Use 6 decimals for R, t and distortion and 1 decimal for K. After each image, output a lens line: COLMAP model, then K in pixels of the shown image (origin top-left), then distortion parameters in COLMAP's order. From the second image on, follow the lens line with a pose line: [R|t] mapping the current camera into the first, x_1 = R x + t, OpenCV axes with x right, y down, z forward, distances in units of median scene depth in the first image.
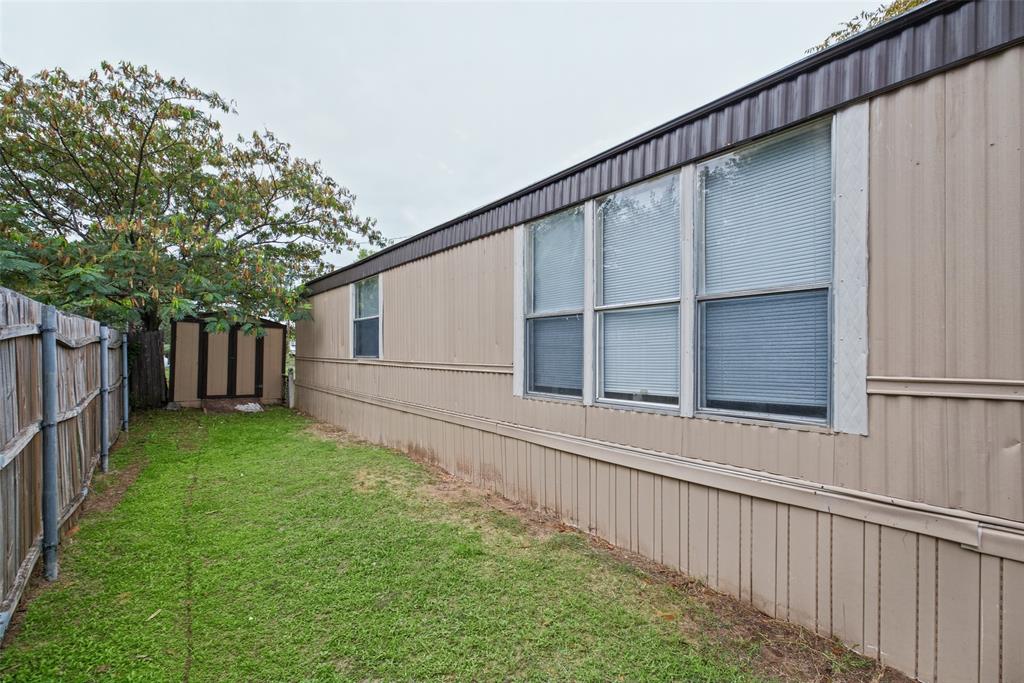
lens RADIAL K [[458.1, 0, 512.3], [0, 458.1, 348.5], [0, 0, 1]] dist [0.005687, 0.000272]
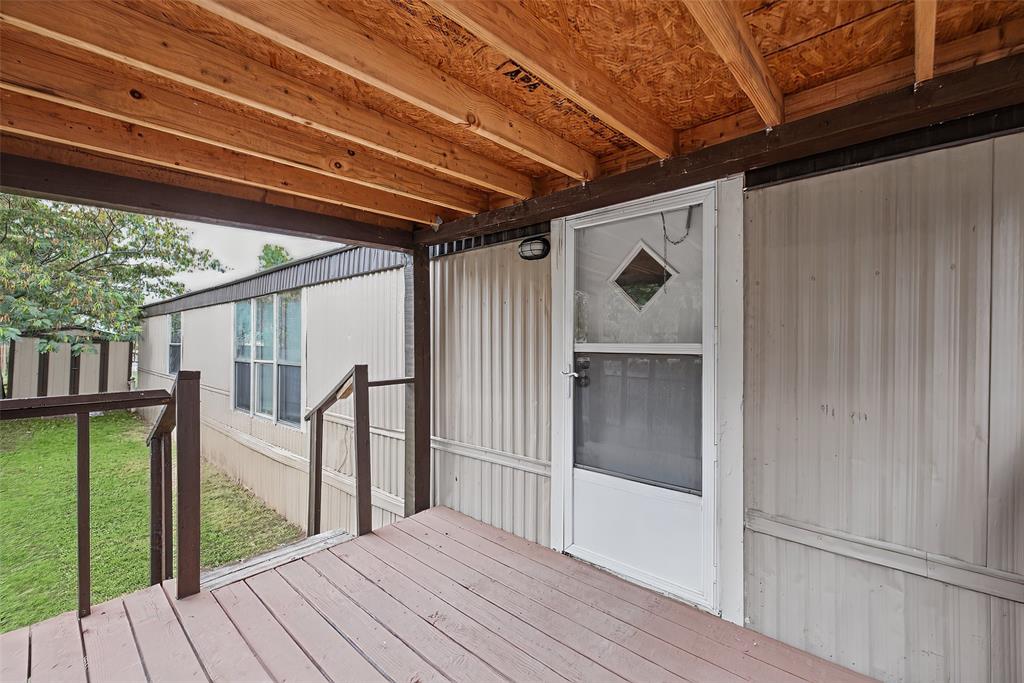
lens RADIAL K [[434.8, 0, 511.8], [0, 434.8, 336.7], [0, 0, 1]] dist [-0.001678, -0.000178]
pose [[0.983711, 0.003493, 0.179724, 0.288201], [-0.001923, 0.999958, -0.008908, -0.056846], [-0.179747, 0.008417, 0.983677, -0.272509]]
